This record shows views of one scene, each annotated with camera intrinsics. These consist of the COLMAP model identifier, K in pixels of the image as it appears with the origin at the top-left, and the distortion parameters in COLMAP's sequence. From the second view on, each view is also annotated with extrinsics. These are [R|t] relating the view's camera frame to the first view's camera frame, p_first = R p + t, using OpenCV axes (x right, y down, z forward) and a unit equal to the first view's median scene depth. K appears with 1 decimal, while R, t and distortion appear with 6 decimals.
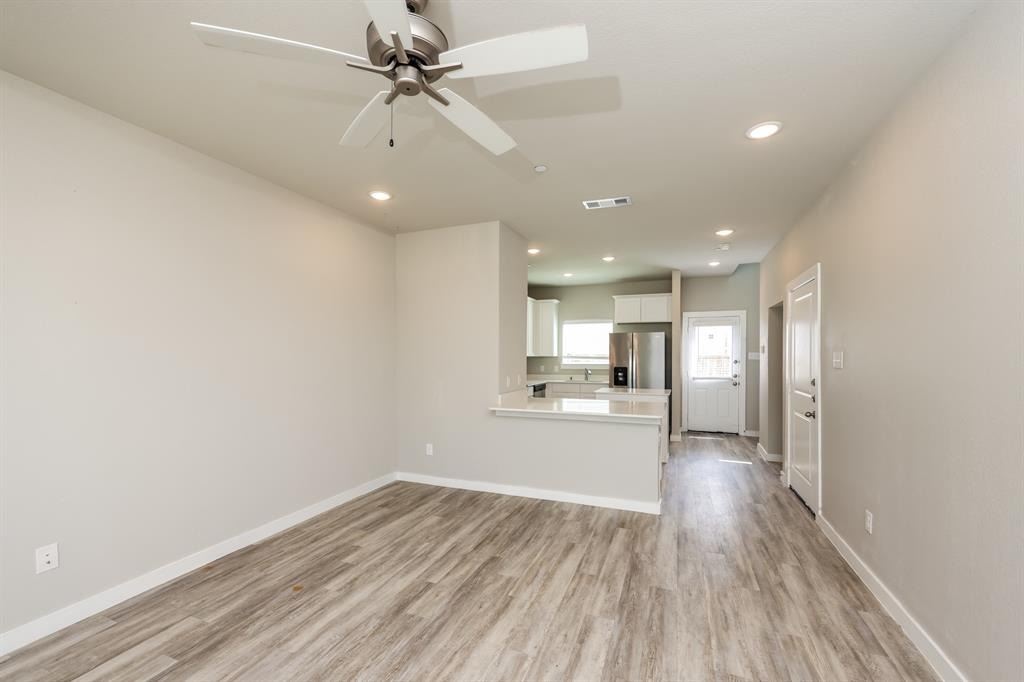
lens RADIAL K [[414.6, 0, 514.6], [0, 414.6, 347.3], [0, 0, 1]] dist [-0.001121, -0.000557]
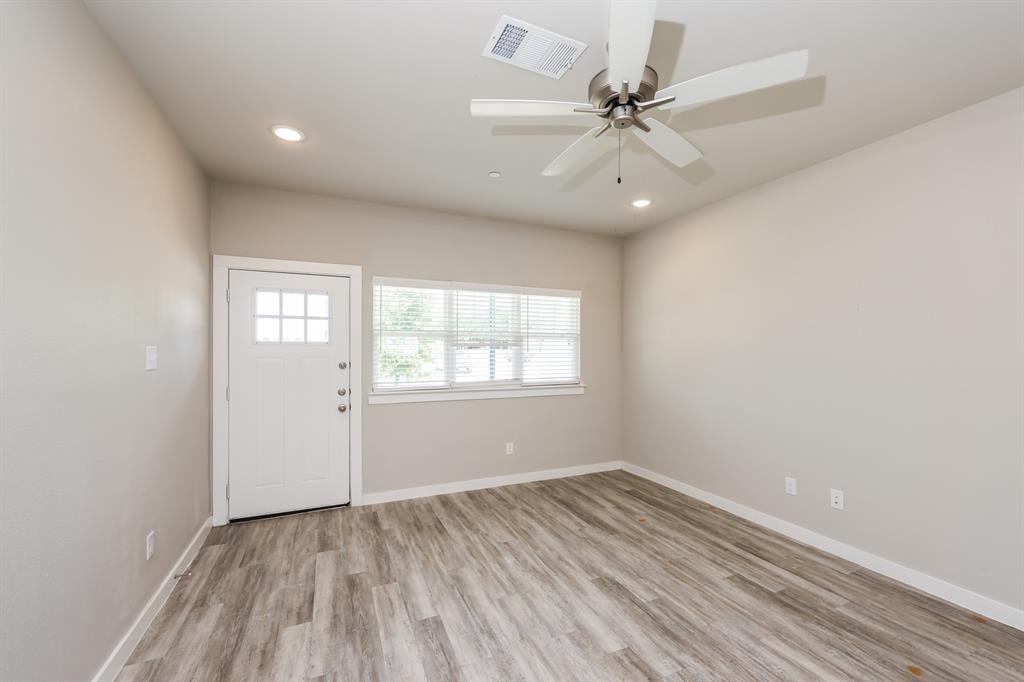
lens RADIAL K [[414.6, 0, 513.9], [0, 414.6, 345.4], [0, 0, 1]] dist [-0.001121, -0.000557]
pose [[-0.699033, -0.003858, -0.715079, 0.572182], [0.010791, 0.999815, -0.015942, 0.014329], [0.715008, -0.018860, -0.698862, 1.172742]]
